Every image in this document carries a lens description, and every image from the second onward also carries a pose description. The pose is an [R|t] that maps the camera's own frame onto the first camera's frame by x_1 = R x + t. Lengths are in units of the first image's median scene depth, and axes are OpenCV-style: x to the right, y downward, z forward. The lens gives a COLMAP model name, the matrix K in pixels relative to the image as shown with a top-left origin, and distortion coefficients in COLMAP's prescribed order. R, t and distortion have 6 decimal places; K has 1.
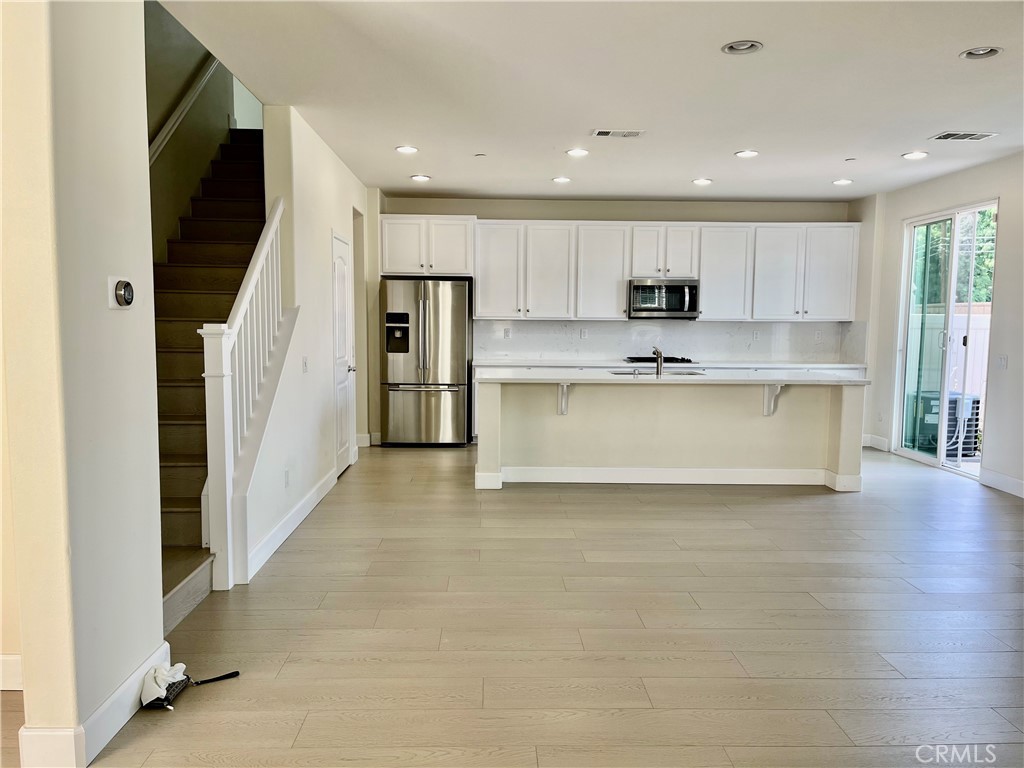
lens RADIAL K [[774.8, 0, 501.9], [0, 774.8, 384.6], [0, 0, 1]] dist [0.068155, -0.084698]
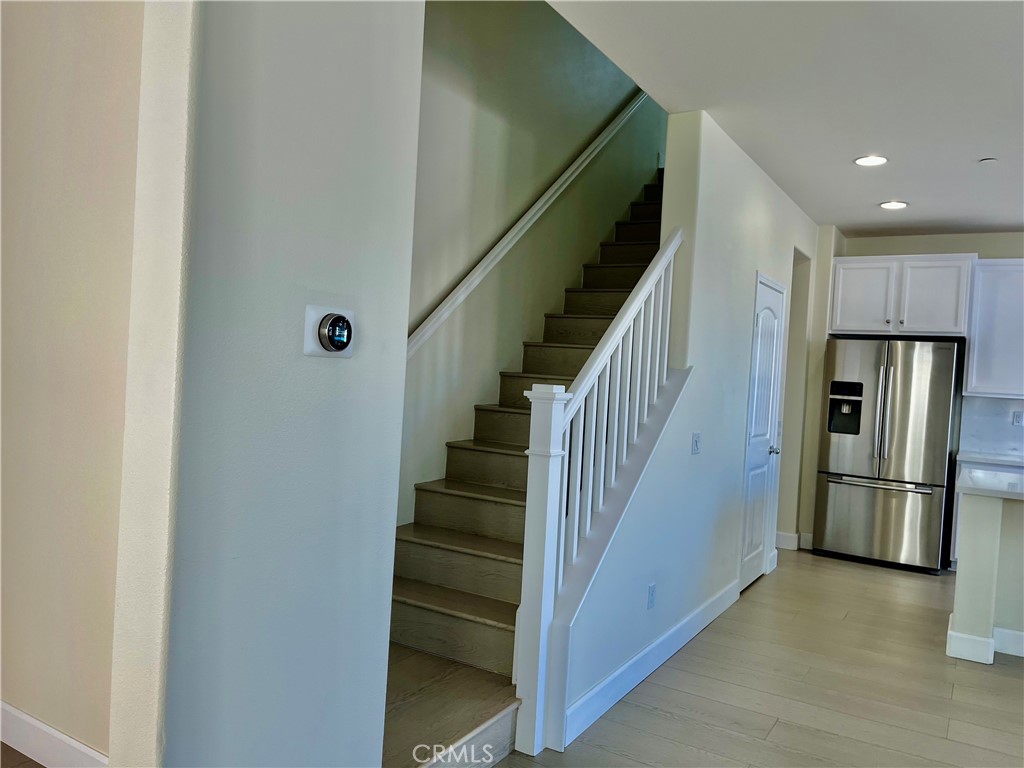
lens RADIAL K [[774.8, 0, 503.5], [0, 774.8, 384.1], [0, 0, 1]] dist [0.068155, -0.084698]
pose [[0.839460, 0.051289, -0.540995, -0.001394], [-0.095196, 0.994021, -0.053477, -0.016724], [0.535018, 0.096392, 0.839324, 0.171225]]
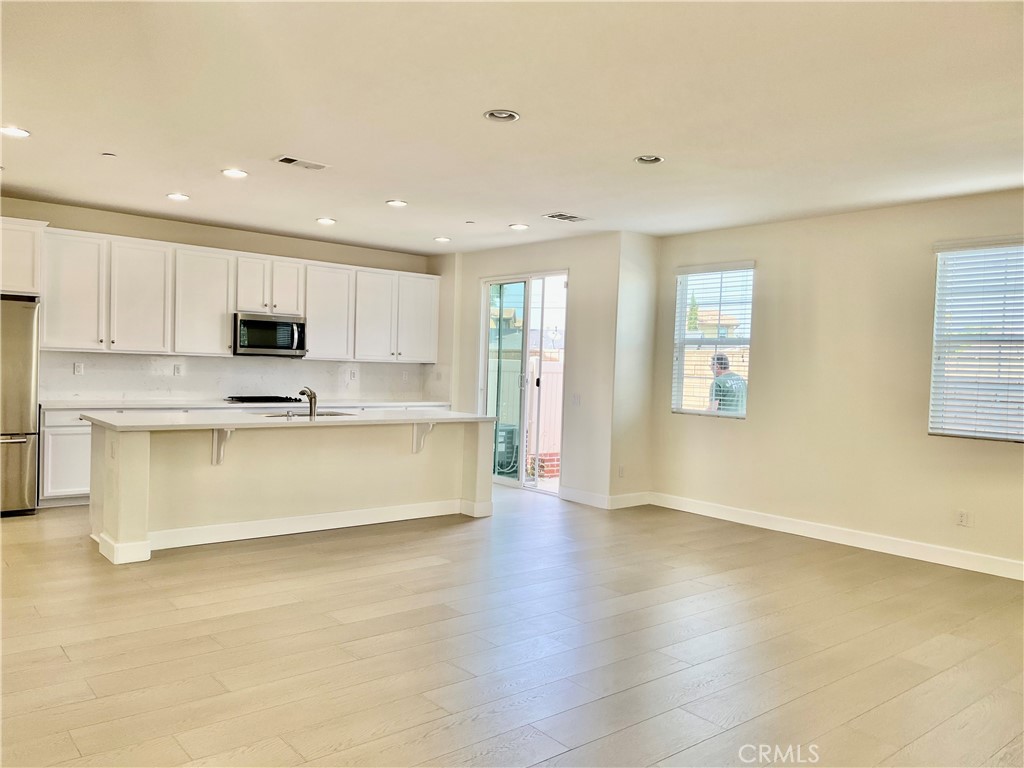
lens RADIAL K [[774.8, 0, 514.2], [0, 774.8, 382.8], [0, 0, 1]] dist [0.068155, -0.084698]
pose [[0.778095, 0.004056, 0.628133, -0.171998], [0.025488, 0.998952, -0.038023, -0.008953], [-0.627629, 0.045595, 0.777176, 0.078429]]
